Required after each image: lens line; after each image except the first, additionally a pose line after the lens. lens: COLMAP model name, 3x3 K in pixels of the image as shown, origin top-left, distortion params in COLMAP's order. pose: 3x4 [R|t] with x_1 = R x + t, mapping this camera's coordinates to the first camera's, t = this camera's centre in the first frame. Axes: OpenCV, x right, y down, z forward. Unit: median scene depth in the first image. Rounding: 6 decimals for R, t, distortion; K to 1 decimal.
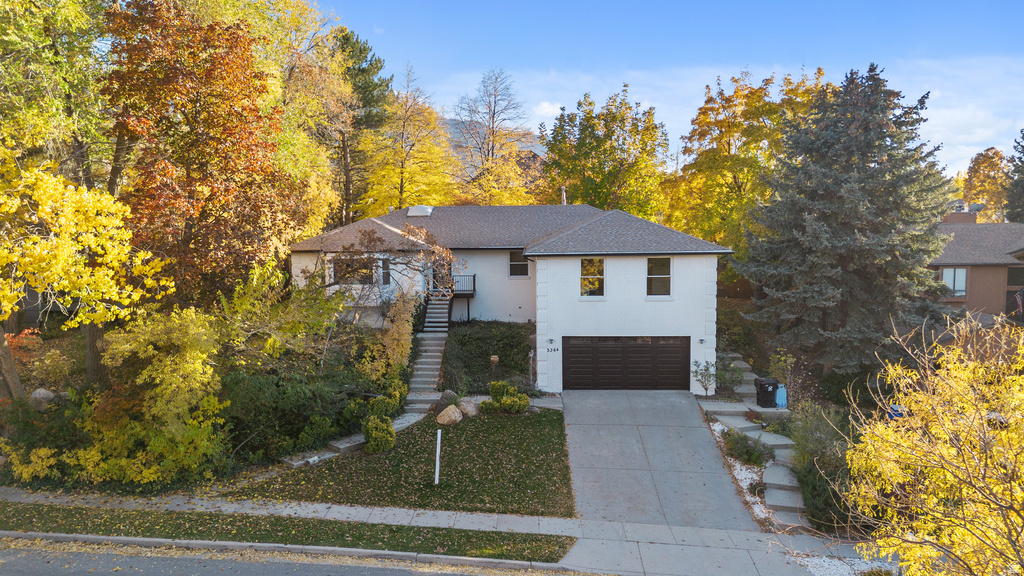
lens RADIAL K [[718.3, 0, 512.0], [0, 718.3, 288.0], [0, 0, 1]] dist [0.063931, -0.055732]
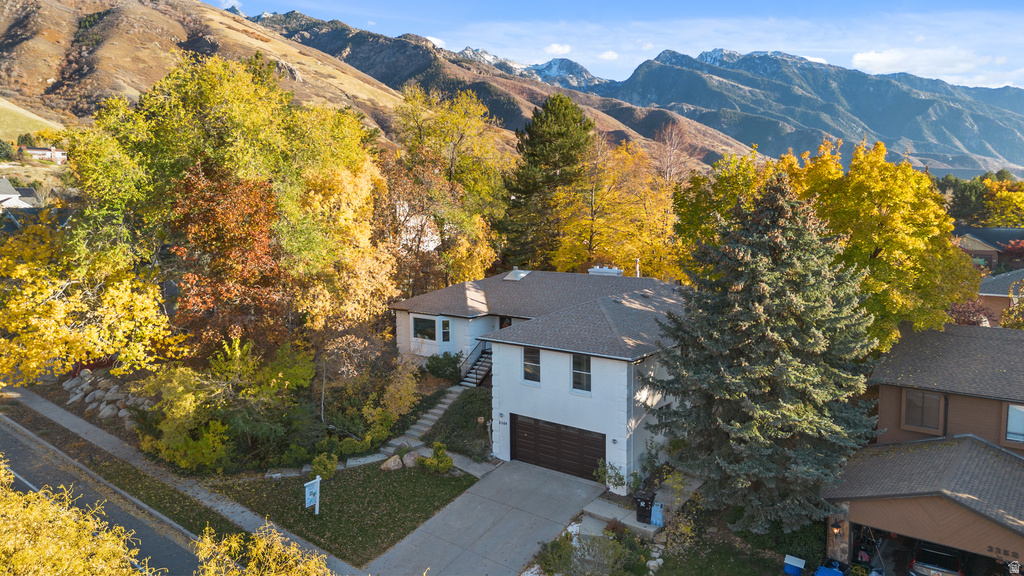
lens RADIAL K [[718.3, 0, 512.0], [0, 718.3, 288.0], [0, 0, 1]] dist [0.063931, -0.055732]
pose [[0.806765, 0.072968, -0.586349, 0.826038], [-0.062687, 0.997315, 0.037858, -0.196260], [0.587537, 0.006214, 0.809173, 0.094568]]
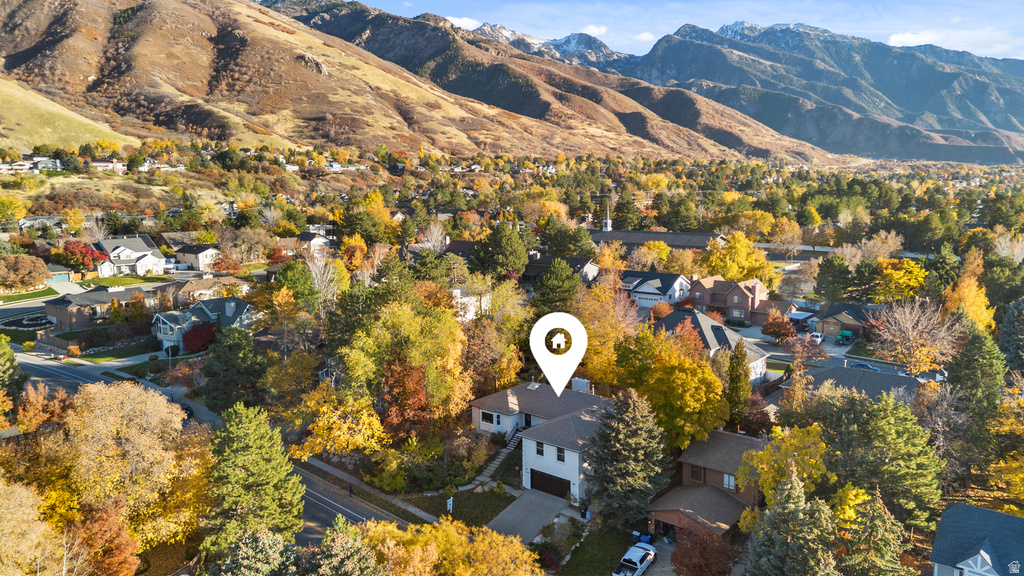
lens RADIAL K [[718.3, 0, 512.0], [0, 718.3, 288.0], [0, 0, 1]] dist [0.063931, -0.055732]
pose [[0.791733, 0.091753, -0.603937, 1.732779], [-0.059261, 0.995529, 0.073557, -0.867710], [0.607986, -0.022448, 0.793630, -1.226493]]
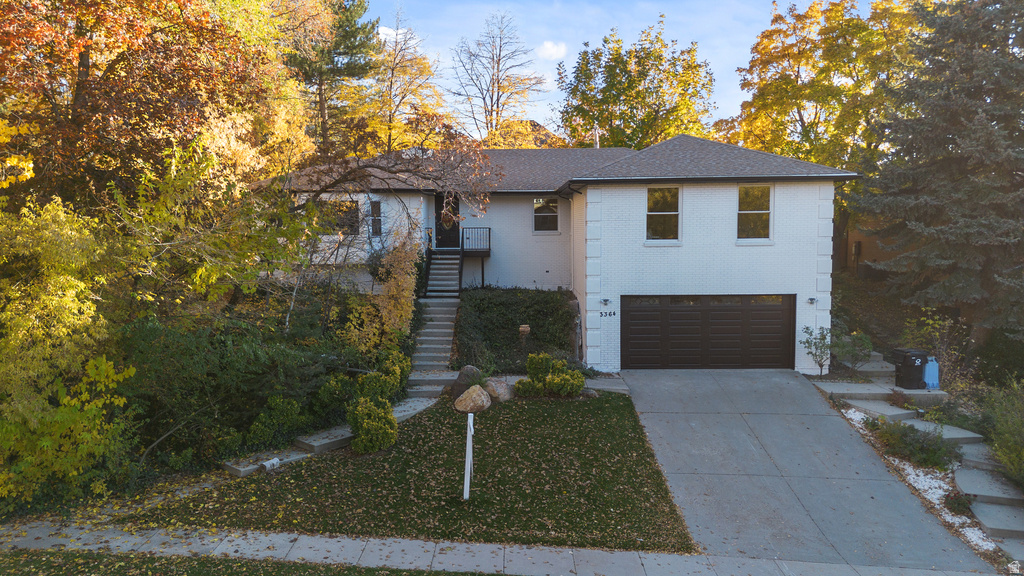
lens RADIAL K [[718.3, 0, 512.0], [0, 718.3, 288.0], [0, 0, 1]] dist [0.063931, -0.055732]
pose [[0.999521, 0.000218, 0.030955, -0.072378], [0.000339, 0.999838, -0.017986, 0.083518], [-0.030954, 0.017988, 0.999359, 0.310170]]
